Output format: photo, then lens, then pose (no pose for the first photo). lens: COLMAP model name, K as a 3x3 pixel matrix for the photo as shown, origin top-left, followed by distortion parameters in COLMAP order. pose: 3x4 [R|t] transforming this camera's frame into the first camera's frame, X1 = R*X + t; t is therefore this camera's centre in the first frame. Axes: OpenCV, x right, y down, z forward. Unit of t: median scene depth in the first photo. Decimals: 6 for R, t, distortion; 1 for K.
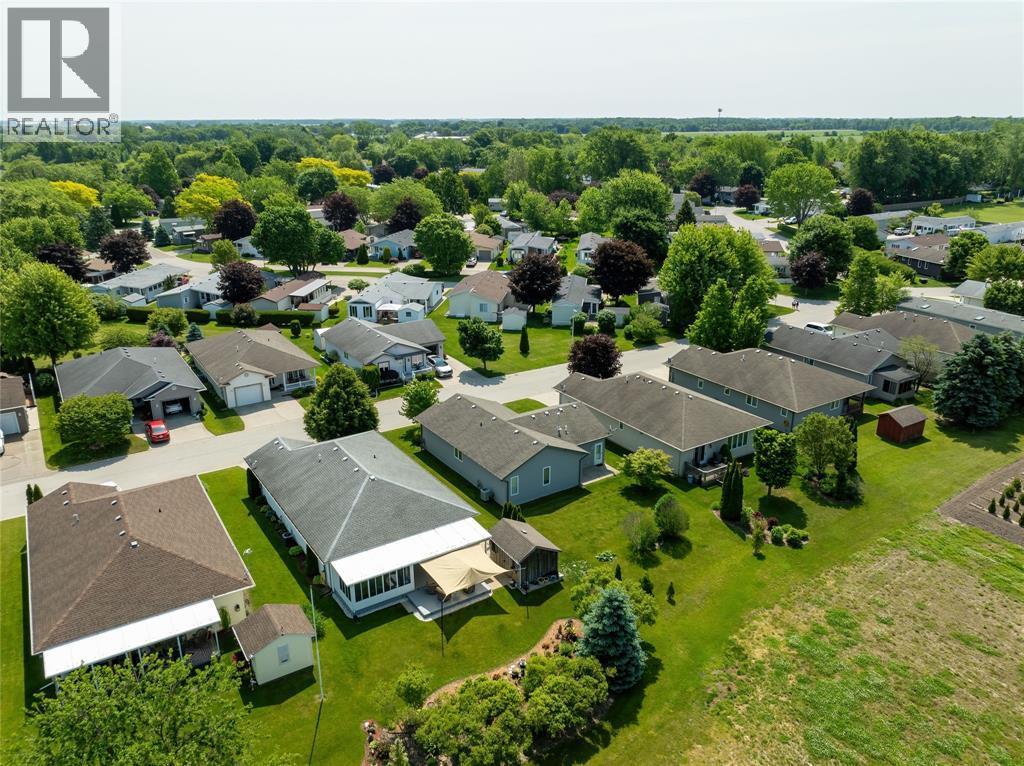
lens RADIAL K [[743.1, 0, 512.0], [0, 743.1, 383.0], [0, 0, 1]] dist [0.001853, 0.002629]
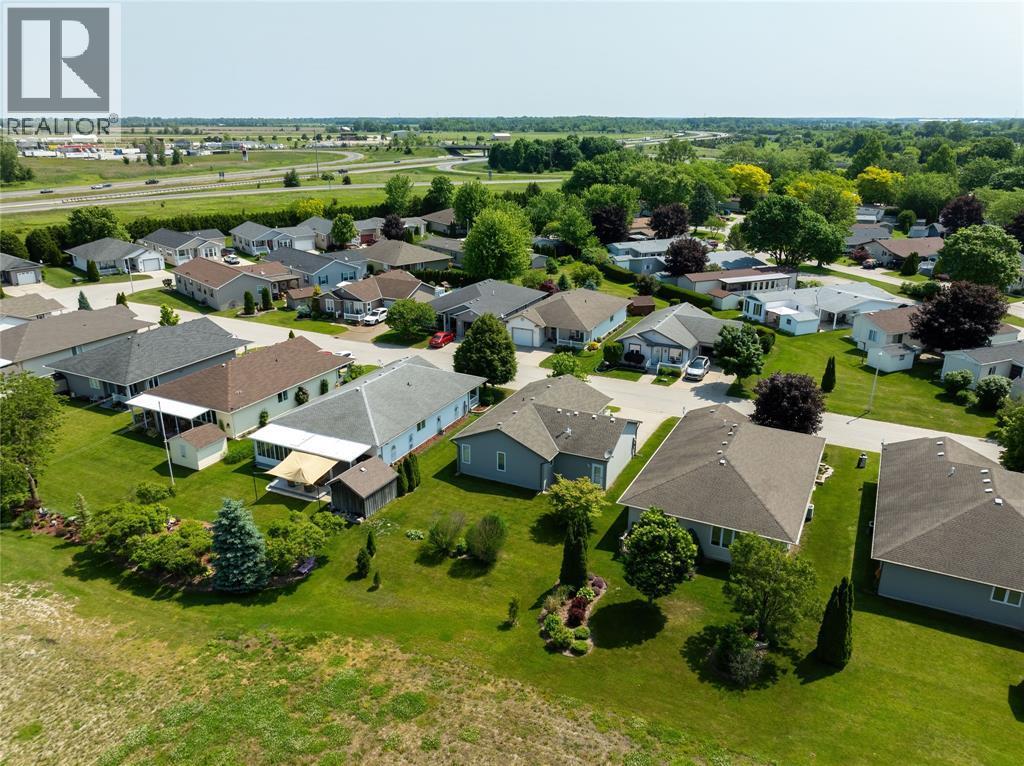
lens RADIAL K [[743.1, 0, 512.0], [0, 743.1, 383.0], [0, 0, 1]] dist [0.001853, 0.002629]
pose [[0.509338, 0.291020, -0.809866, 0.939007], [-0.288596, 0.944350, 0.157843, -0.148265], [0.810732, 0.153329, 0.564981, 0.528489]]
